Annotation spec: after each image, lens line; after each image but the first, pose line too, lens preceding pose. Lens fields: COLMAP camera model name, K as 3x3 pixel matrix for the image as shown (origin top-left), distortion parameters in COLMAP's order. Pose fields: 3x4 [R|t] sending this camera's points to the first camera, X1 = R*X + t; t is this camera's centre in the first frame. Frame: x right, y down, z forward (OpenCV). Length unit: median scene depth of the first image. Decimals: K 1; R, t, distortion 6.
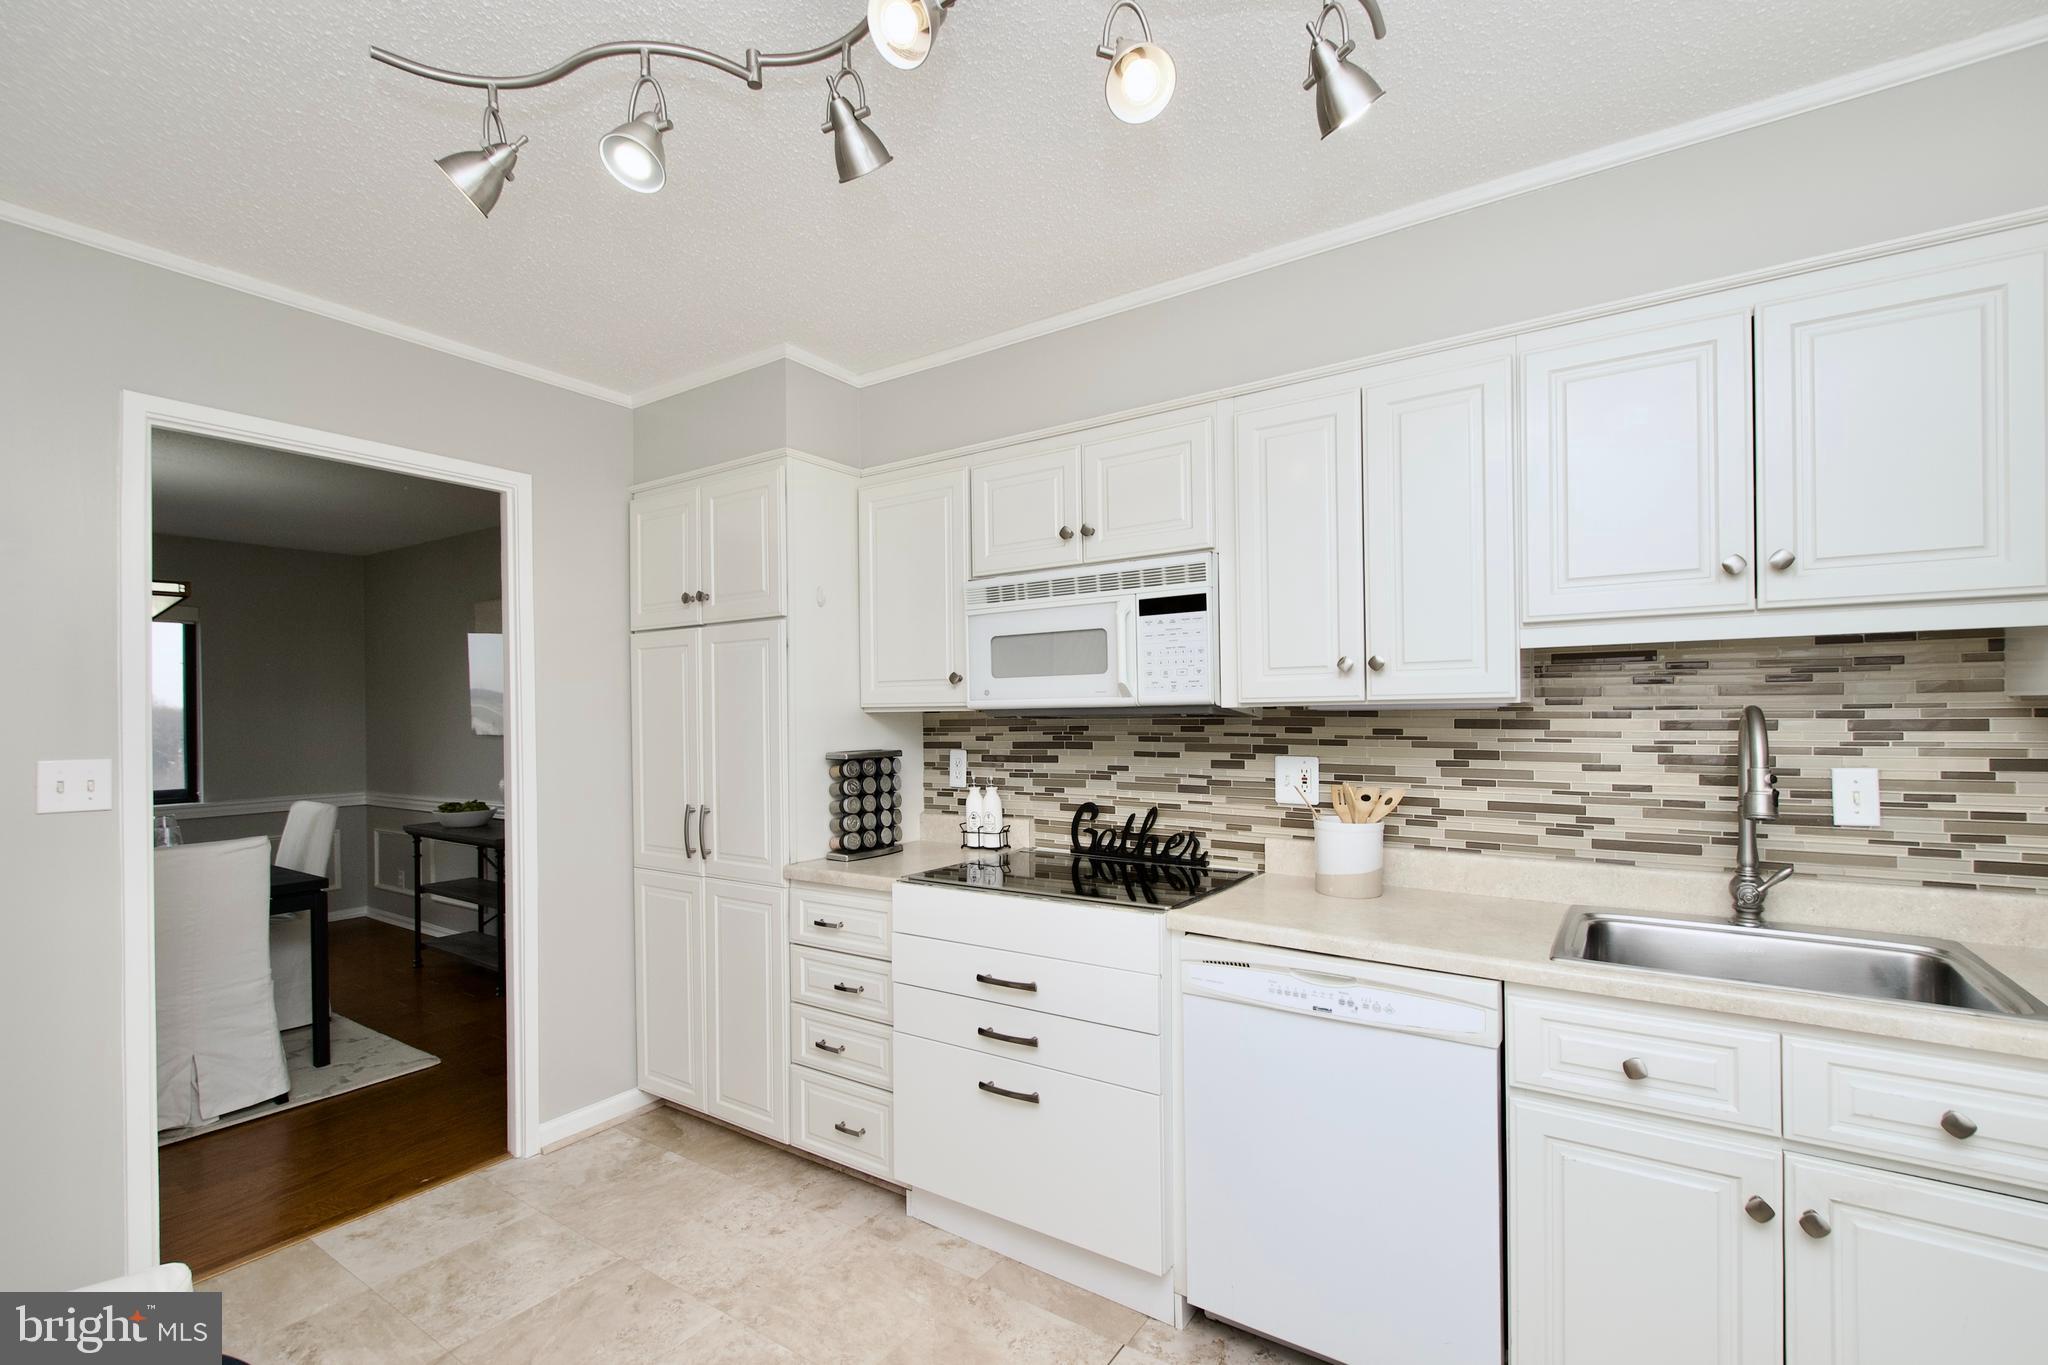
lens RADIAL K [[897.0, 0, 1038.4], [0, 897.0, 709.8], [0, 0, 1]] dist [0.016002, -0.009238]
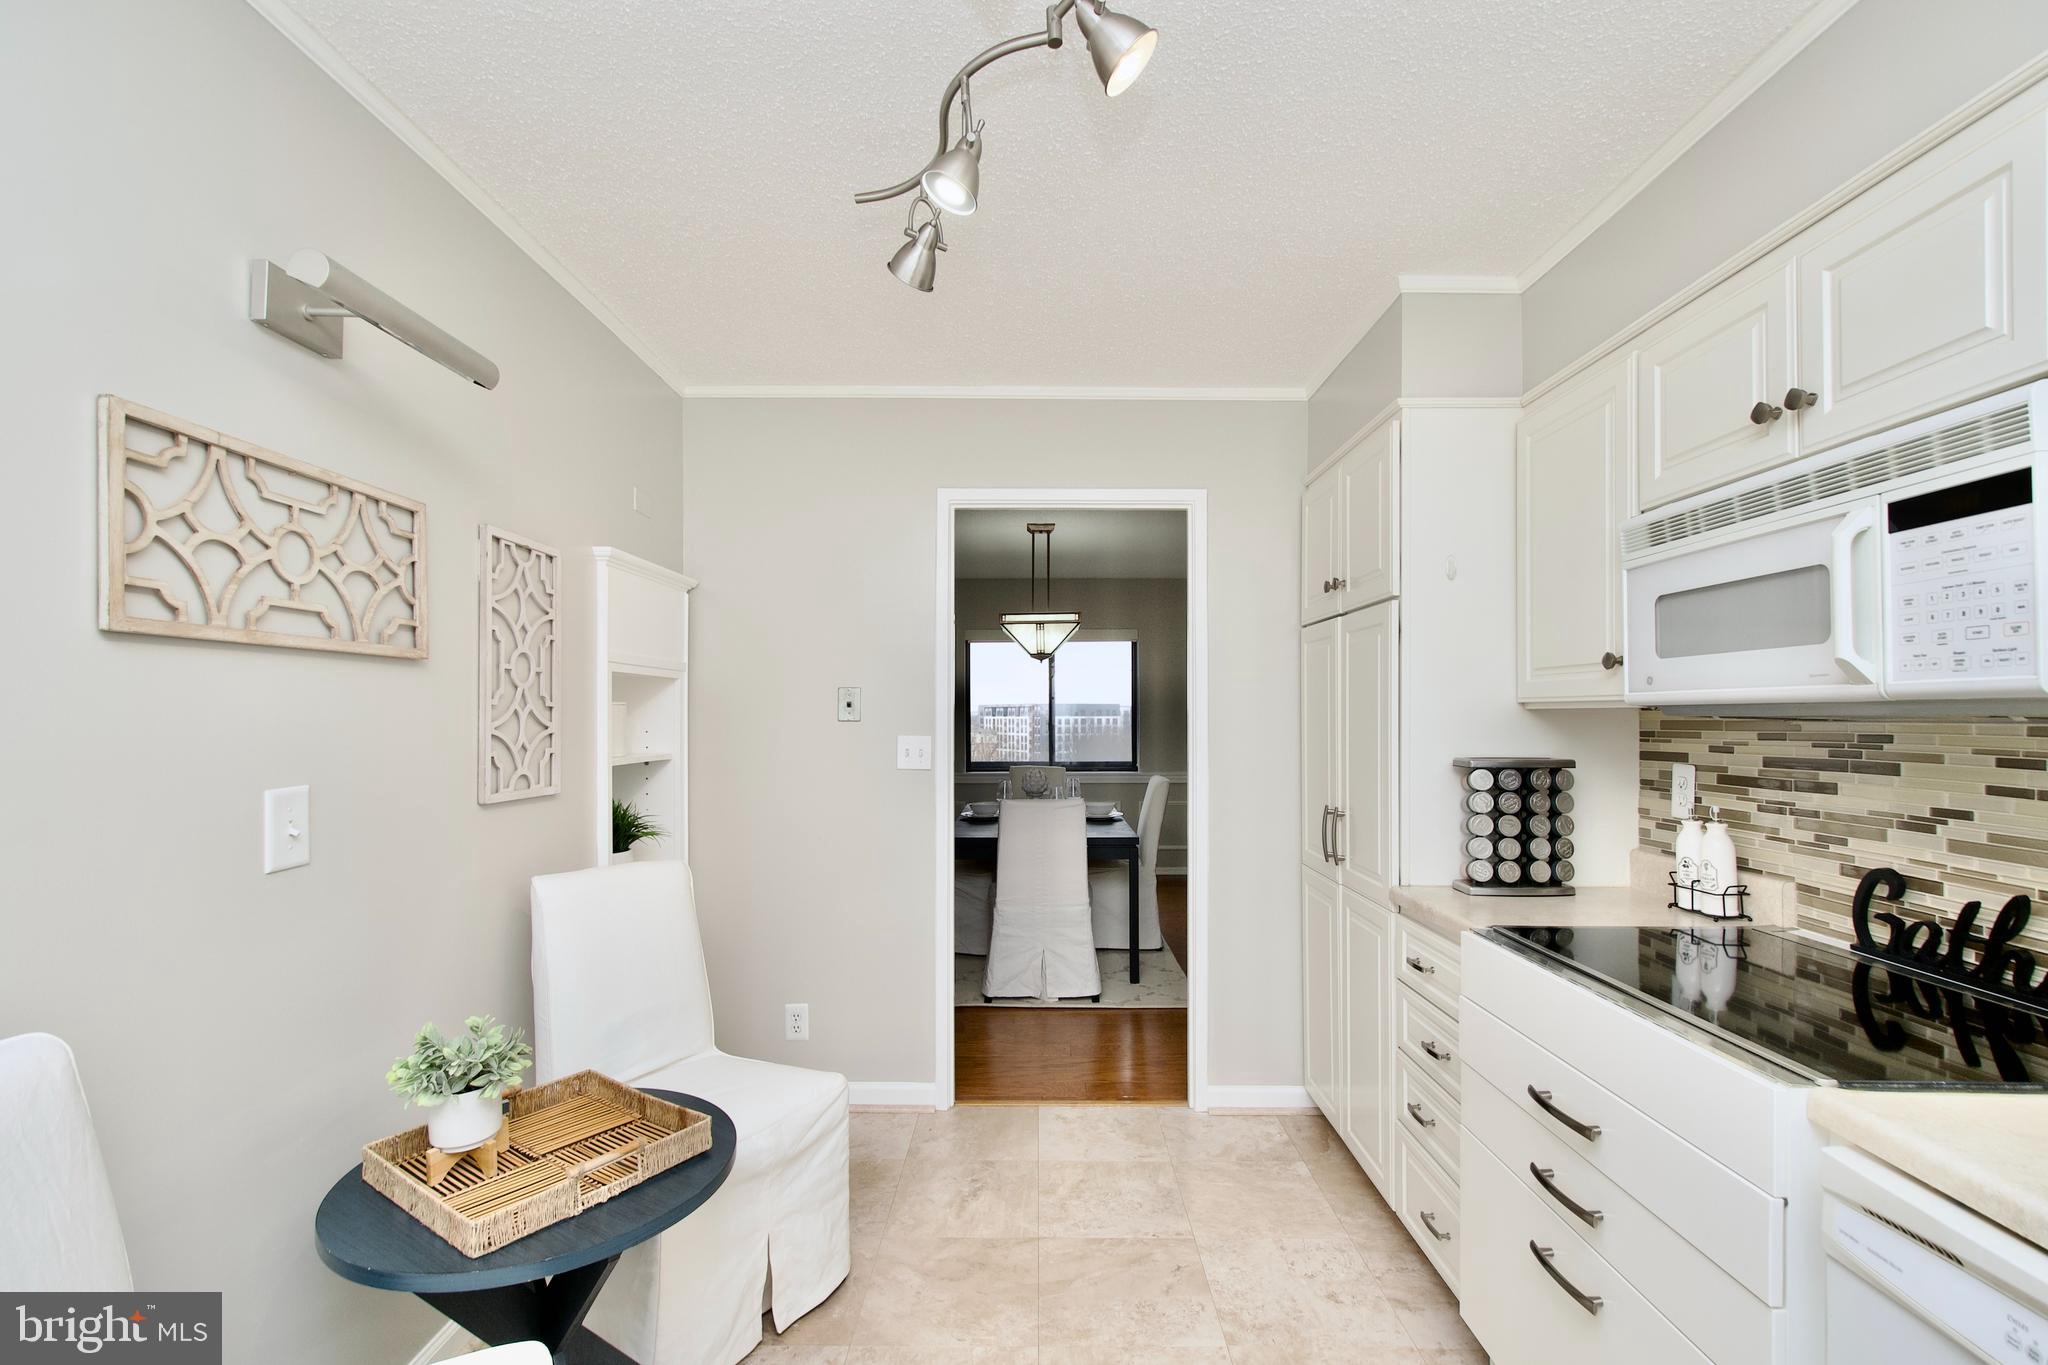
lens RADIAL K [[897.0, 0, 1038.4], [0, 897.0, 709.8], [0, 0, 1]] dist [0.016002, -0.009238]
pose [[0.559923, 0.008151, -0.828504, 0.228994], [-0.004364, 0.999967, 0.006889, 0.000187], [0.828533, -0.000241, 0.559940, 0.225252]]
